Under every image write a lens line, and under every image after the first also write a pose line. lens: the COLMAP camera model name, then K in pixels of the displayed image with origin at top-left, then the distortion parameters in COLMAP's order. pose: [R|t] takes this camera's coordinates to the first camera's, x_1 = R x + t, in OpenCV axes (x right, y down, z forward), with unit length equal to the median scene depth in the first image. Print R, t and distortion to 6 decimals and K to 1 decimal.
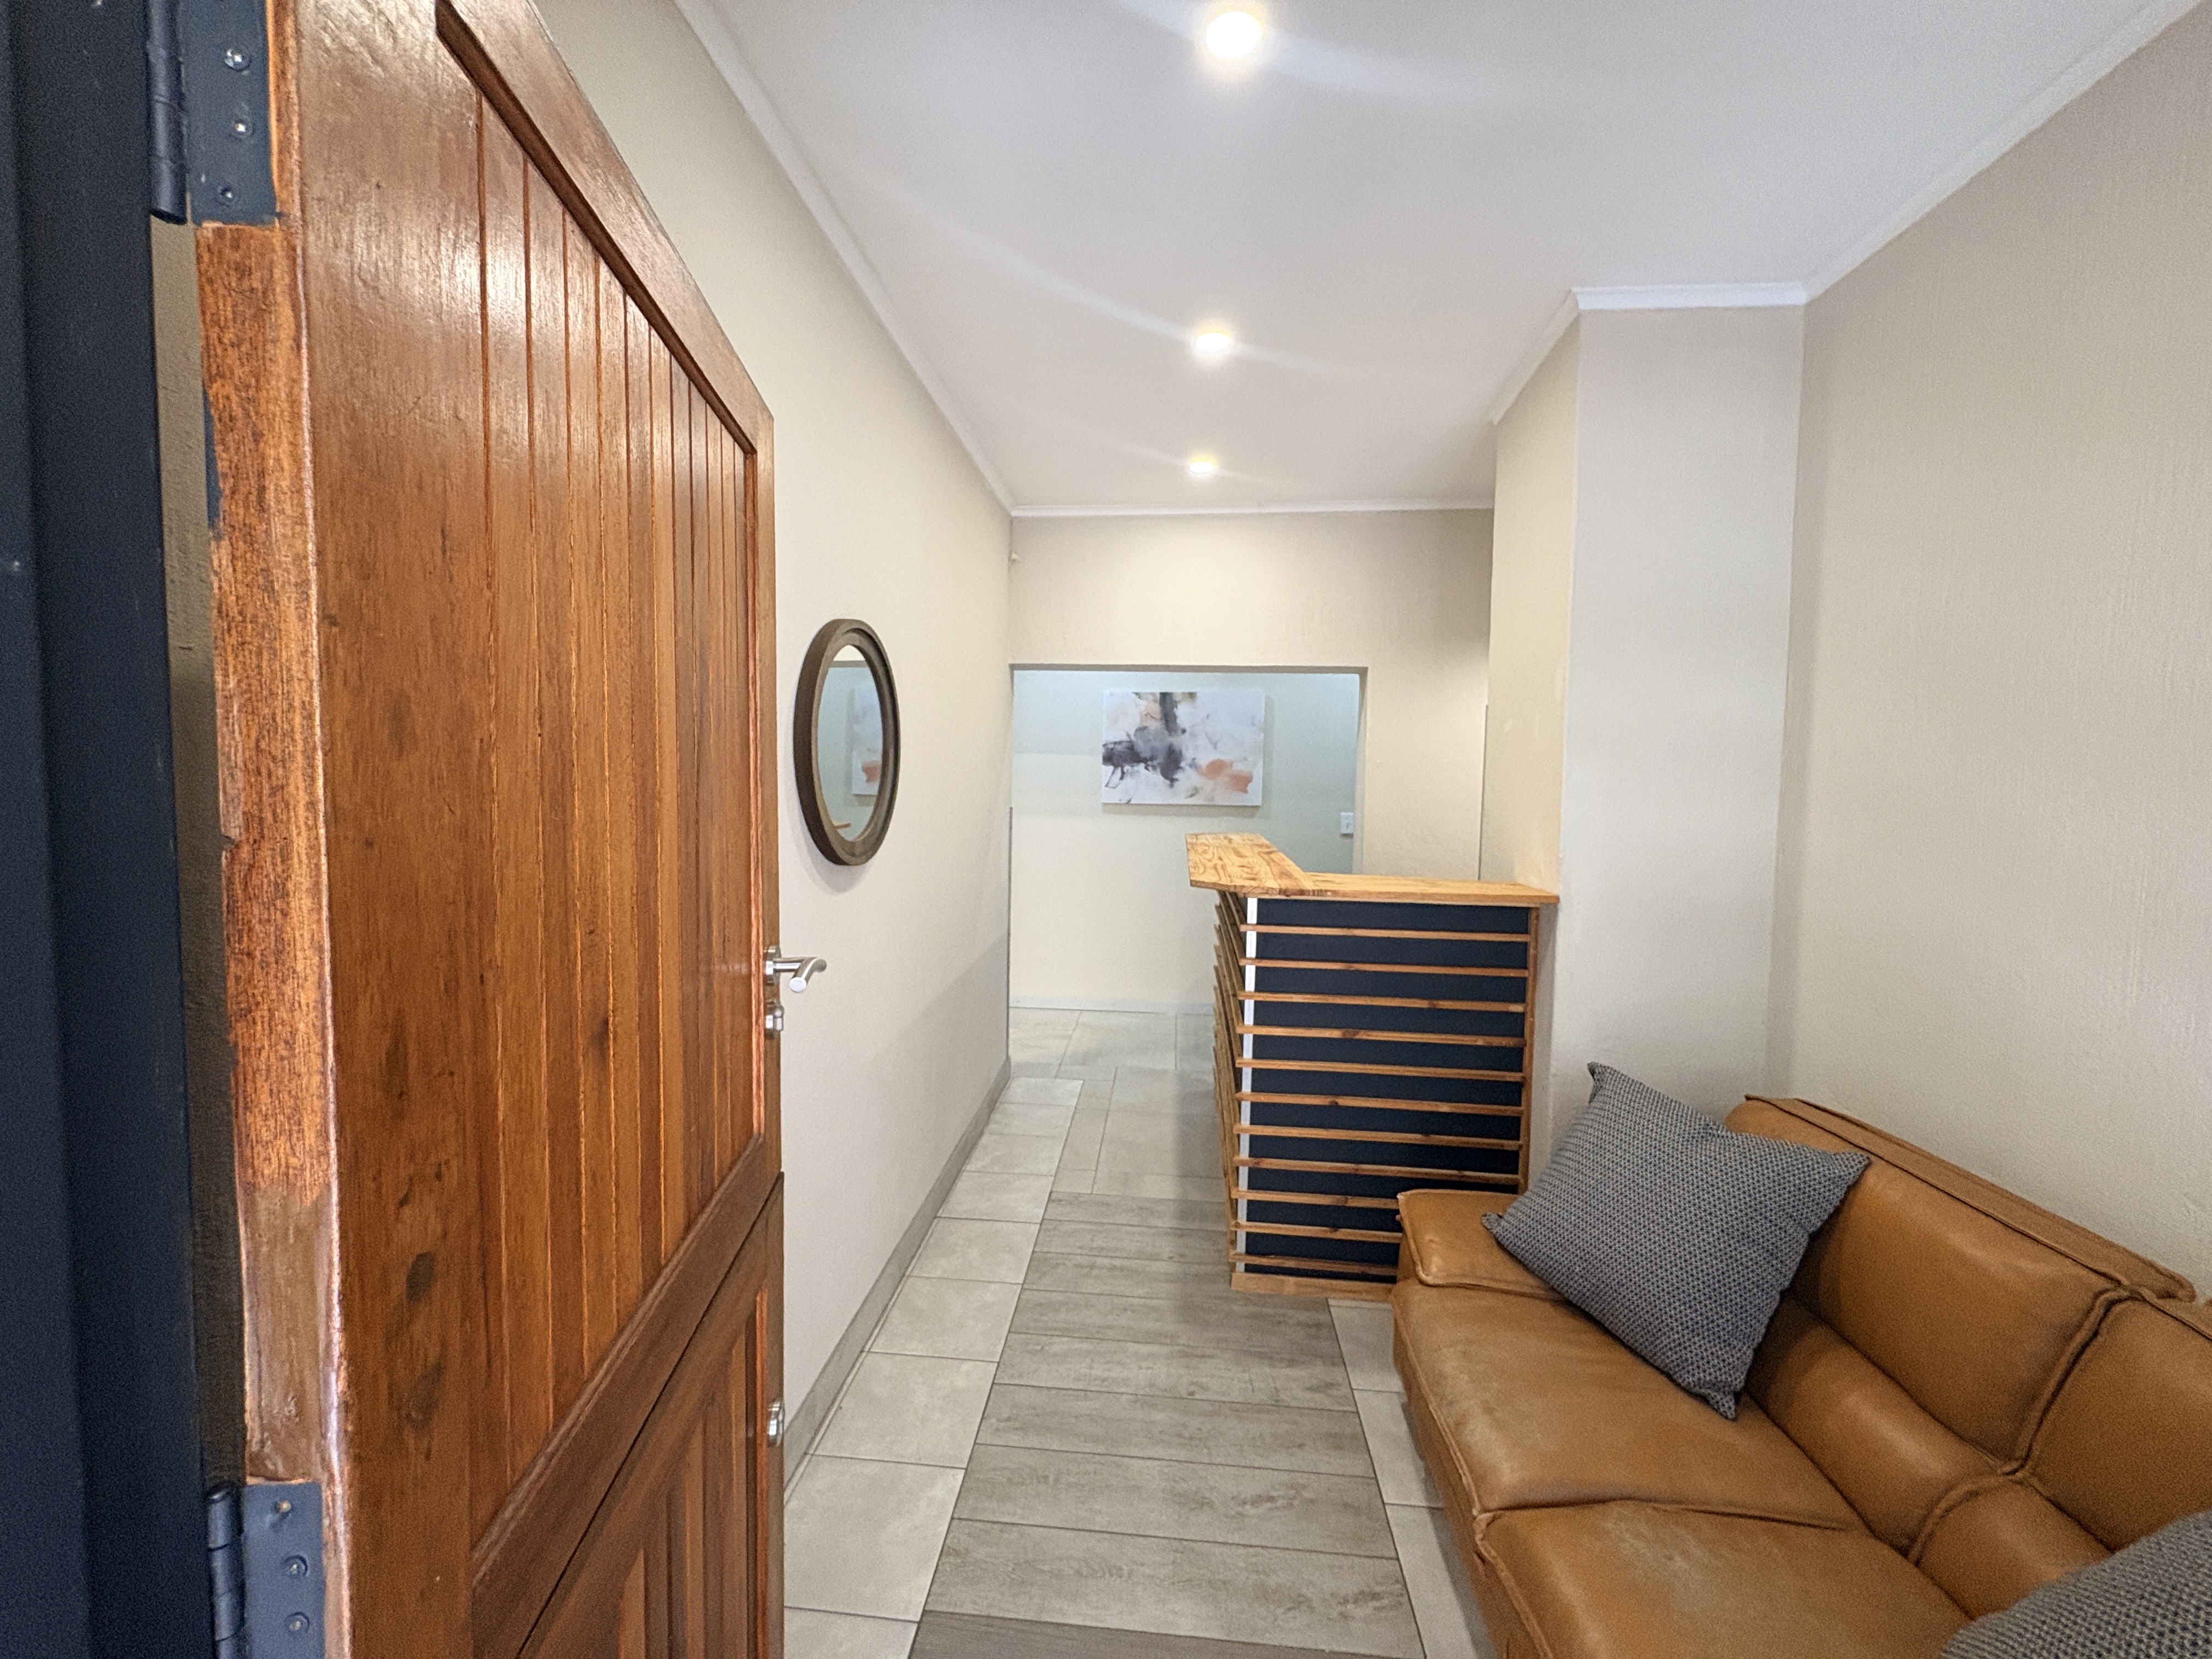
lens RADIAL K [[884.4, 0, 1106.0], [0, 884.4, 829.5], [0, 0, 1]] dist [0.000039, 0.000064]
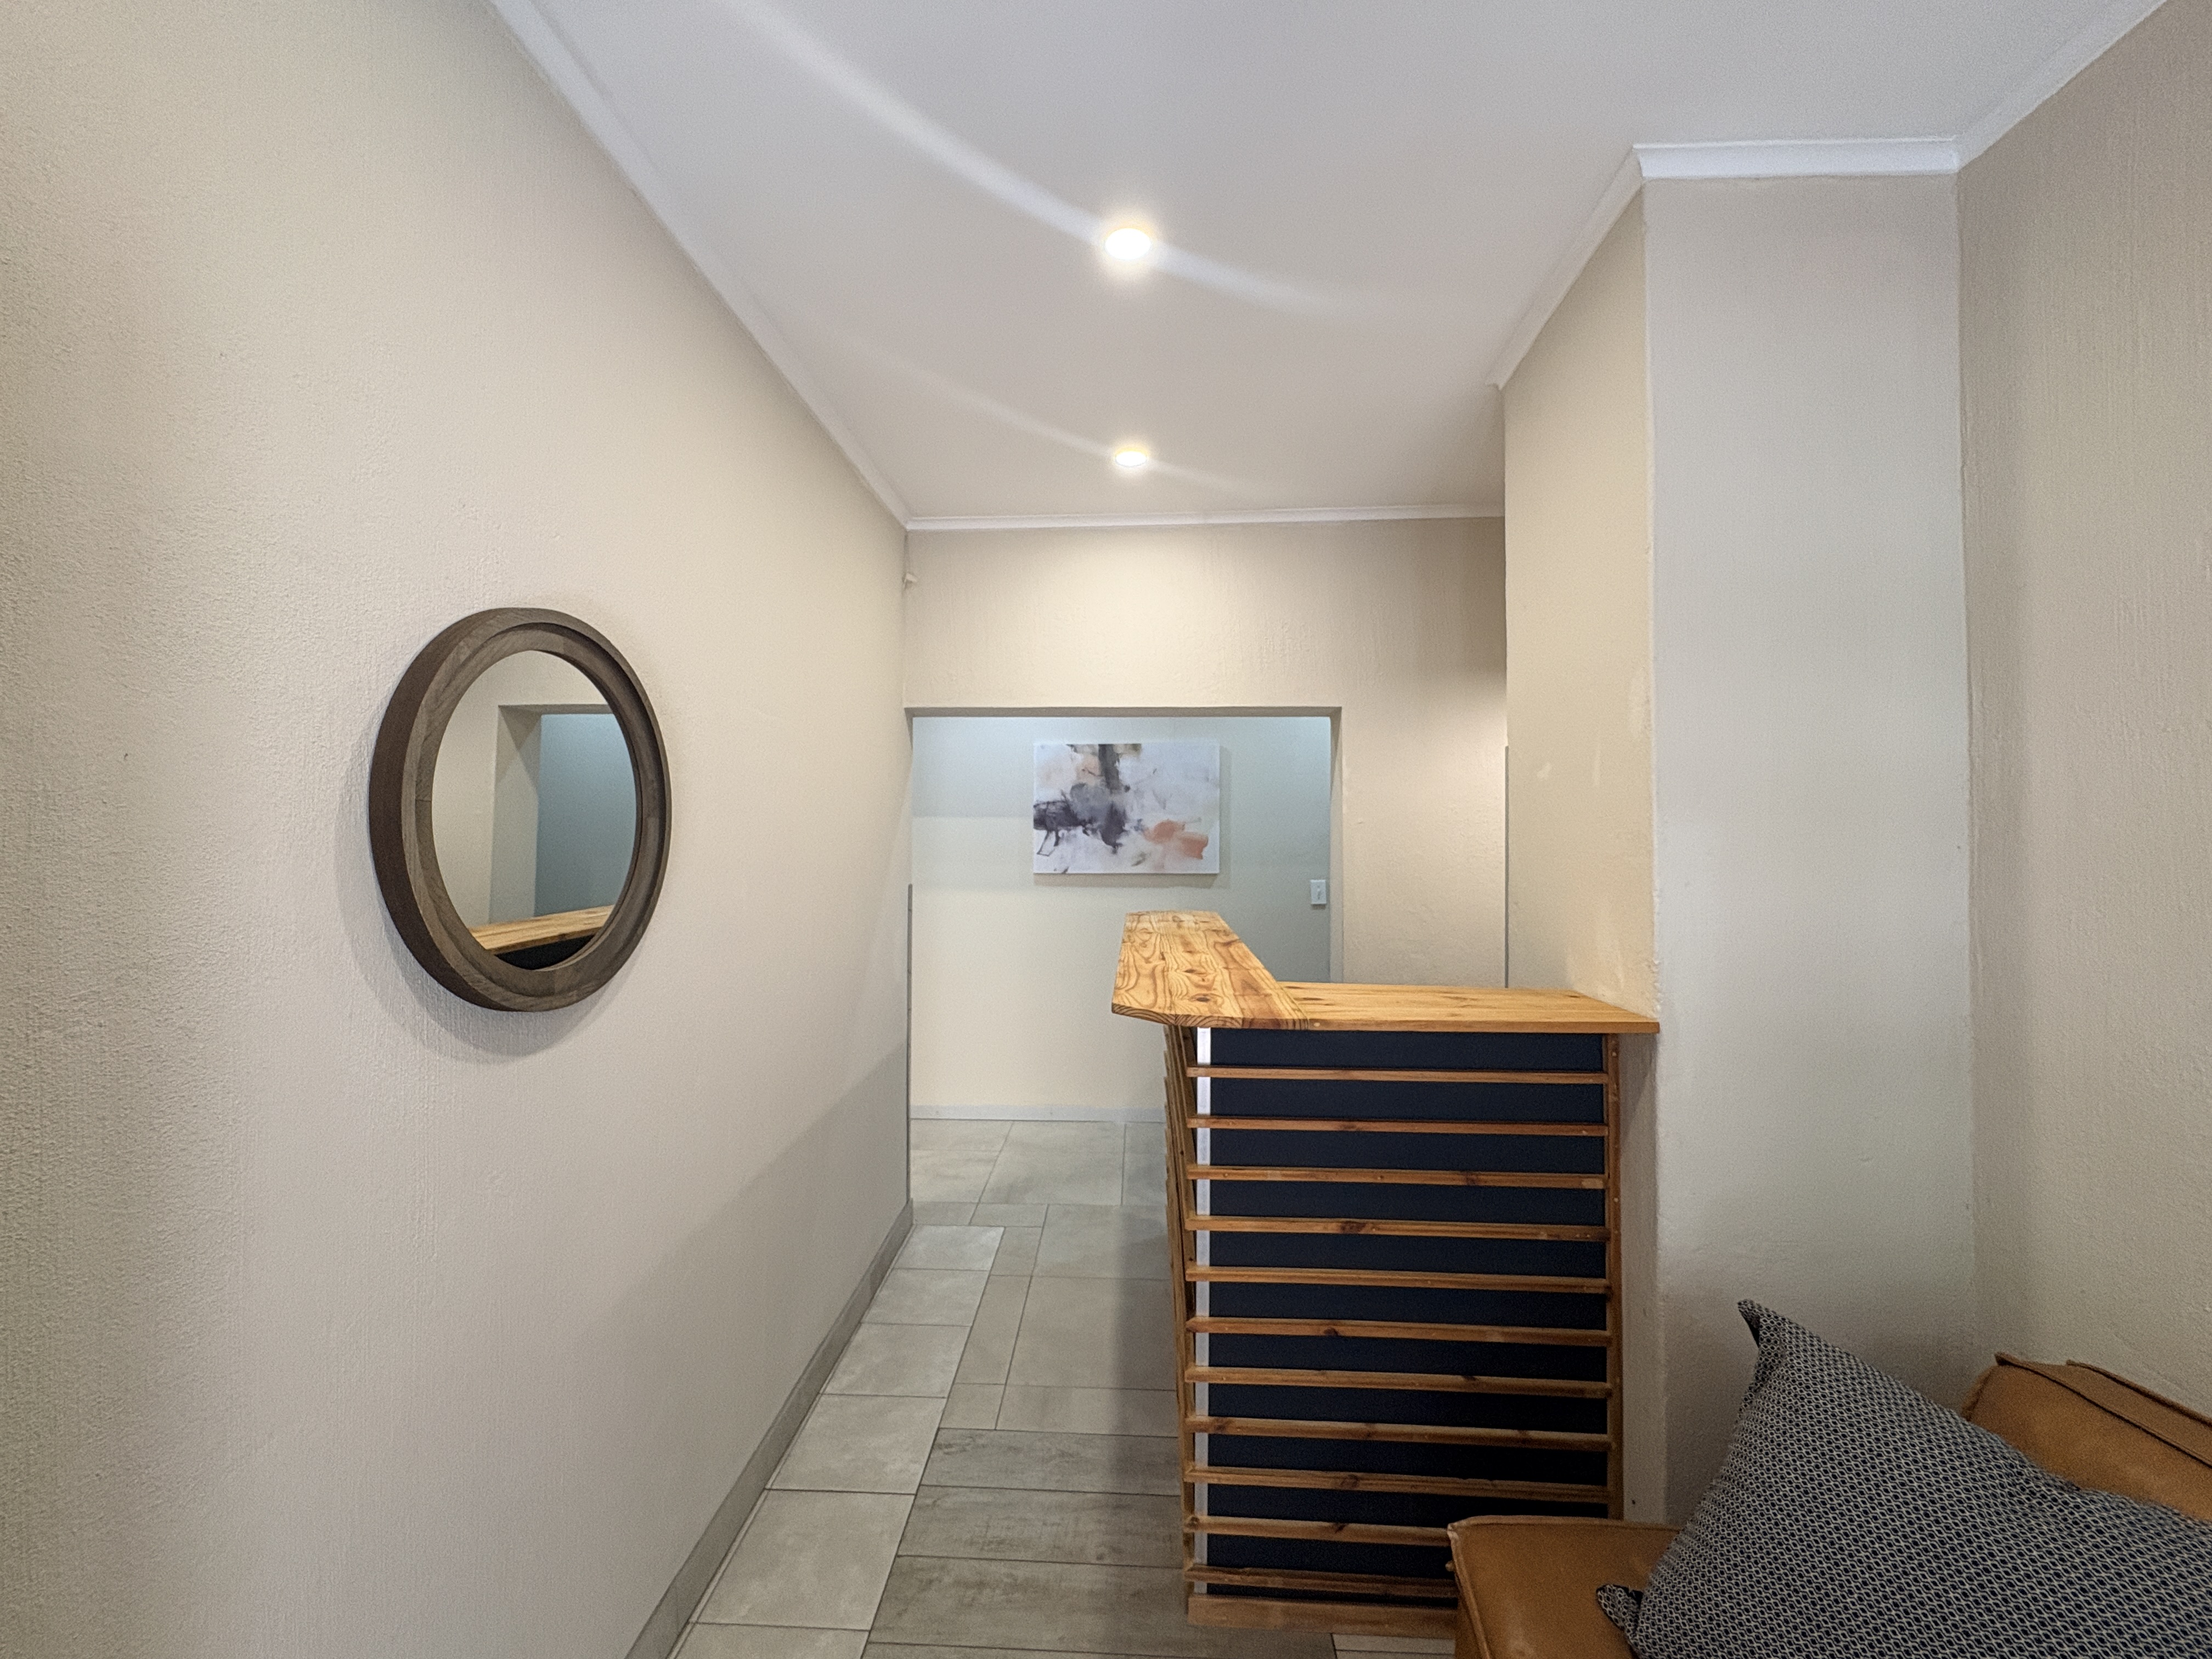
lens RADIAL K [[884.4, 0, 1106.0], [0, 884.4, 829.5], [0, 0, 1]] dist [0.000039, 0.000064]
pose [[0.998928, -0.015889, 0.043469, 0.051673], [0.018778, 0.997584, -0.066886, -0.025041], [-0.042301, 0.067630, 0.996813, 0.256451]]
